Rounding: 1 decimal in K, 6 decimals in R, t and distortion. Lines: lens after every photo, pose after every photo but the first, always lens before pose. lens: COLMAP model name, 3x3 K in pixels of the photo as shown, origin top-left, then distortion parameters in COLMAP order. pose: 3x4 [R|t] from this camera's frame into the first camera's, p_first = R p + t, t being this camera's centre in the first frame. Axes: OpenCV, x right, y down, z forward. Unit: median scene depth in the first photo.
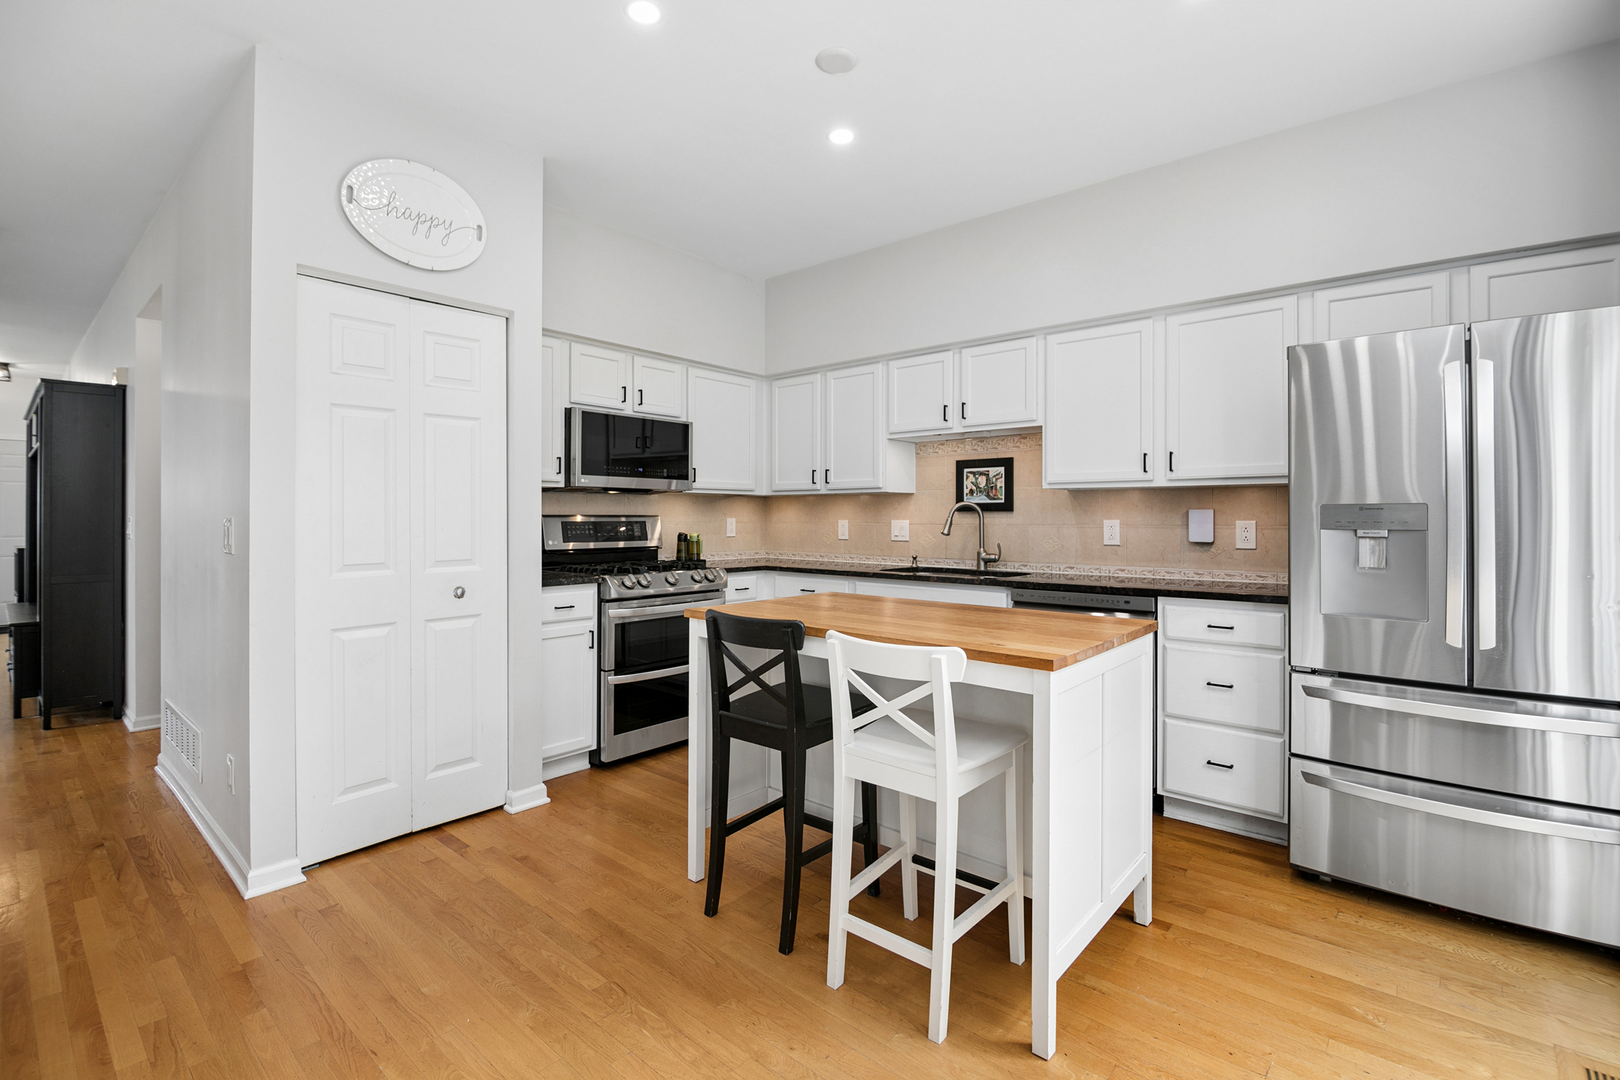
lens RADIAL K [[736.9, 0, 811.1], [0, 736.9, 507.0], [0, 0, 1]] dist [-0.000983, -0.009991]
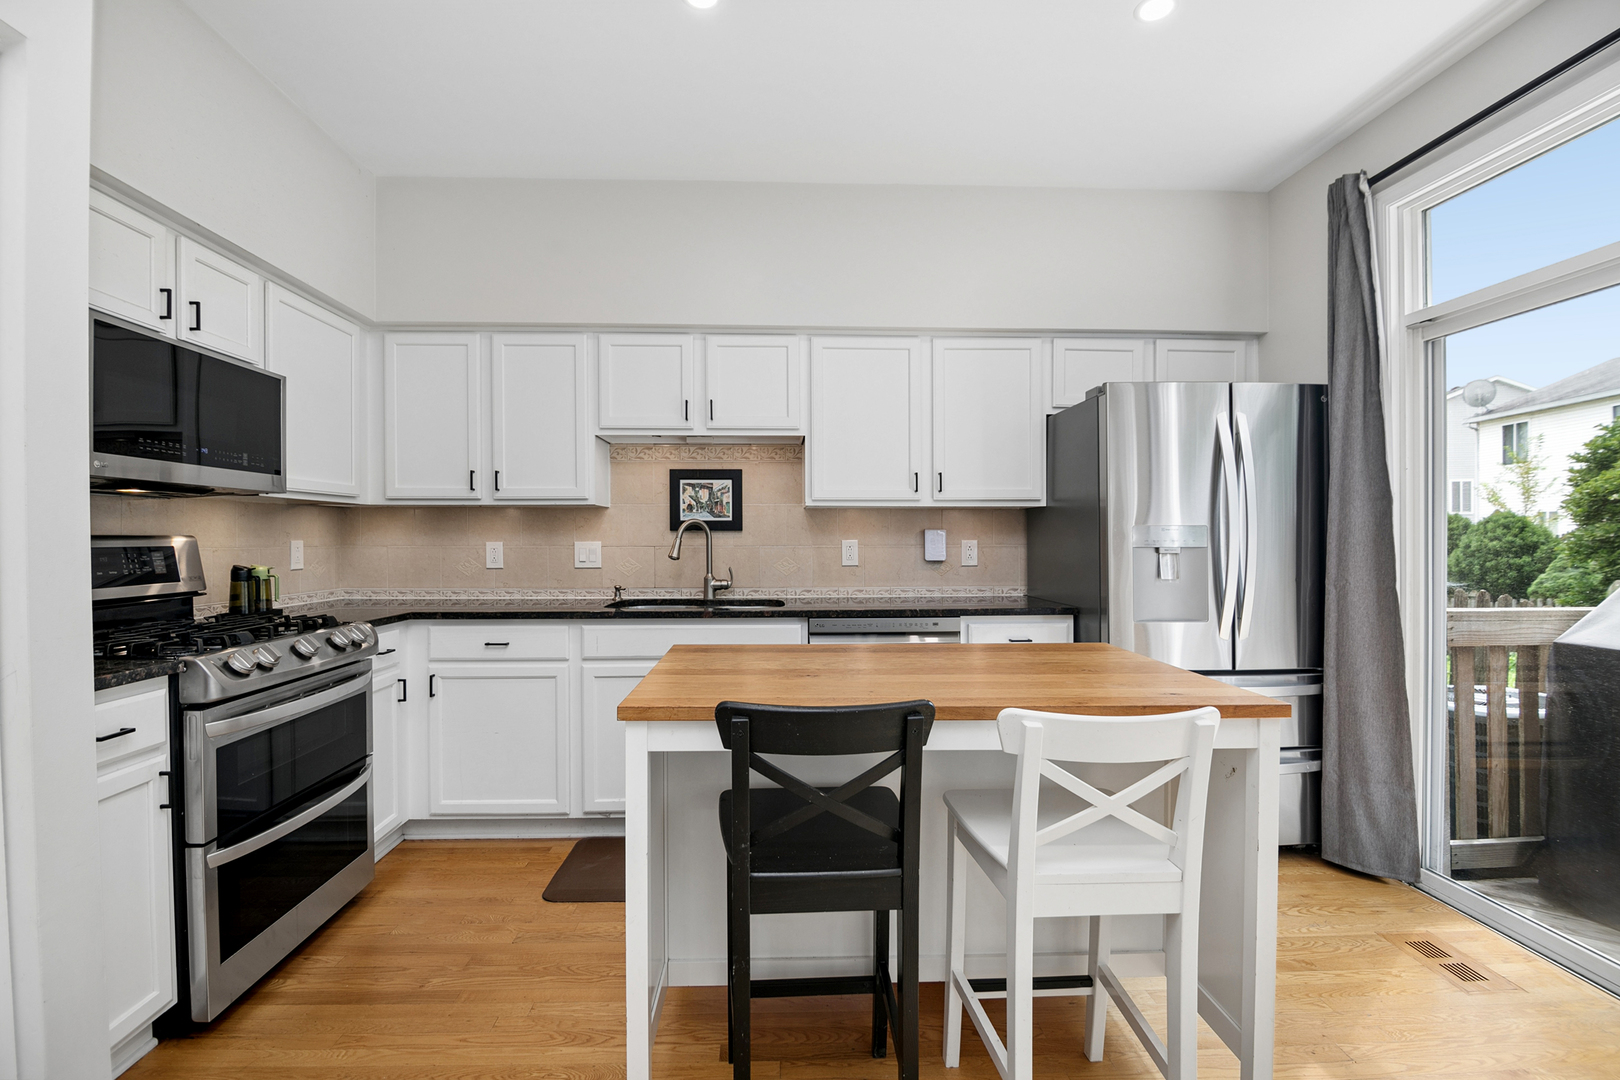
lens RADIAL K [[731.1, 0, 798.7], [0, 731.1, 535.0], [0, 0, 1]] dist [-0.001679, -0.011937]
pose [[0.731146, -0.000421, 0.682221, -0.270258], [-0.006997, 0.999943, 0.008116, 0.003563], [-0.682185, -0.010708, 0.731101, 0.310594]]
